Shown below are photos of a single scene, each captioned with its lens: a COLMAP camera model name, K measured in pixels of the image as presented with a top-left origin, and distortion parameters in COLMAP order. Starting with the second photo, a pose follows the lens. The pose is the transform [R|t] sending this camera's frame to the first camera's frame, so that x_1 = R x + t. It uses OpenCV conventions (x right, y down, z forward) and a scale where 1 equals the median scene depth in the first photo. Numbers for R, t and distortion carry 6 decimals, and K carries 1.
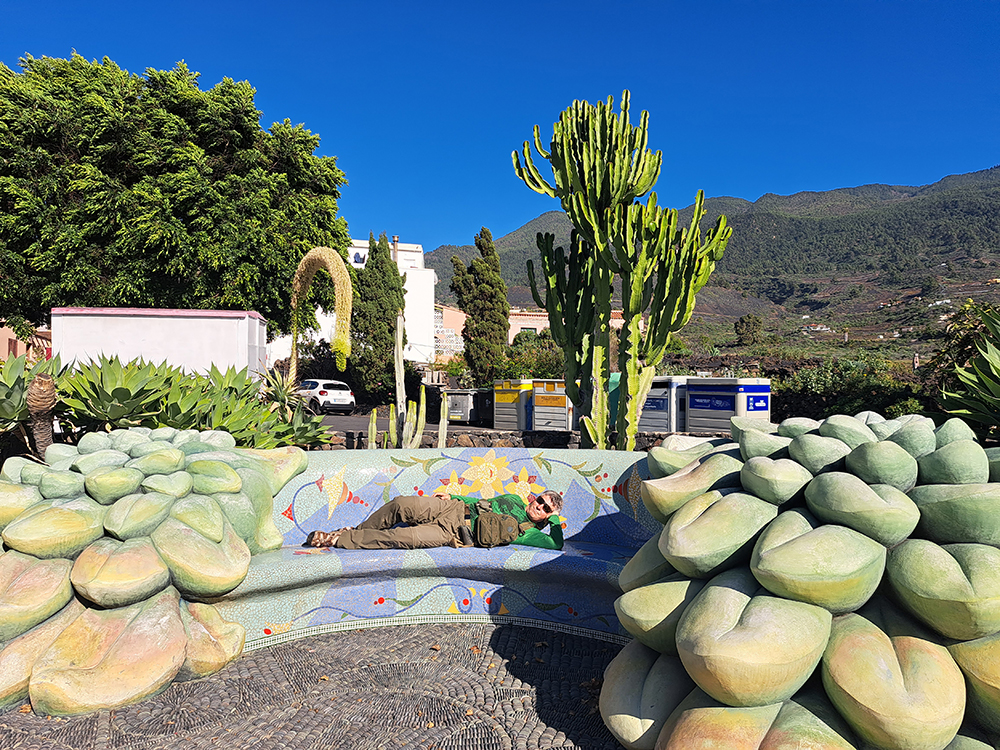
lens RADIAL K [[773.3, 0, 500.0], [0, 773.3, 375.0], [0, 0, 1]] dist [0.062622, -0.055539]
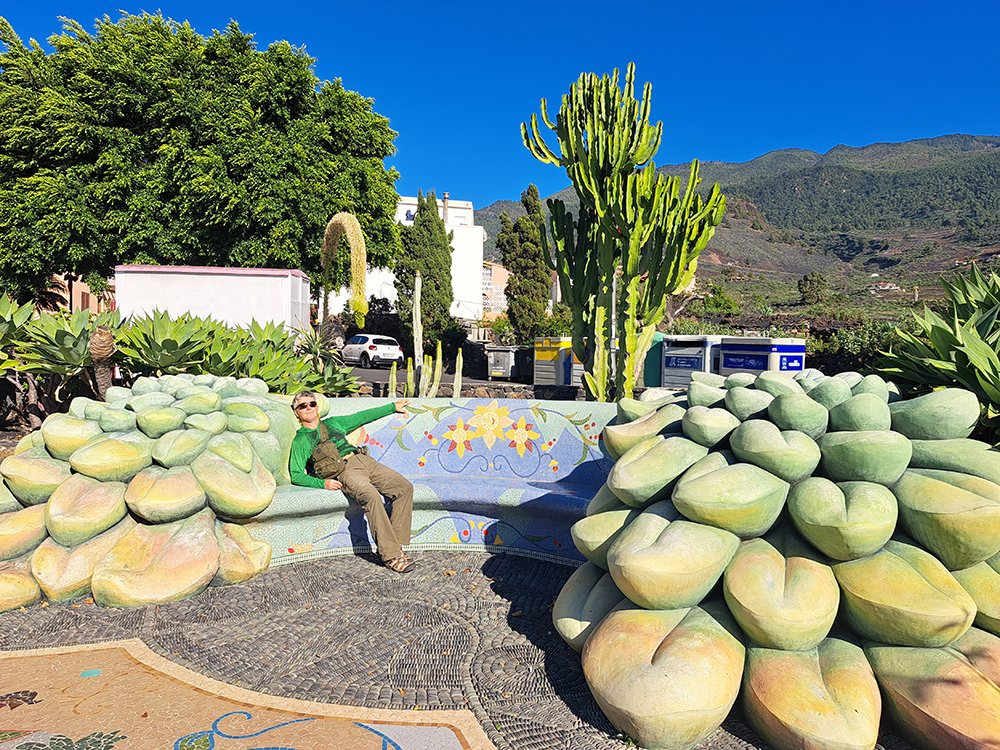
lens RADIAL K [[773.3, 0, 500.0], [0, 773.3, 375.0], [0, 0, 1]] dist [0.062622, -0.055539]
pose [[0.997343, 0.016018, -0.071067, 0.081811], [-0.012050, 0.998363, 0.055914, -0.000964], [0.071846, -0.054909, 0.995903, -0.105824]]
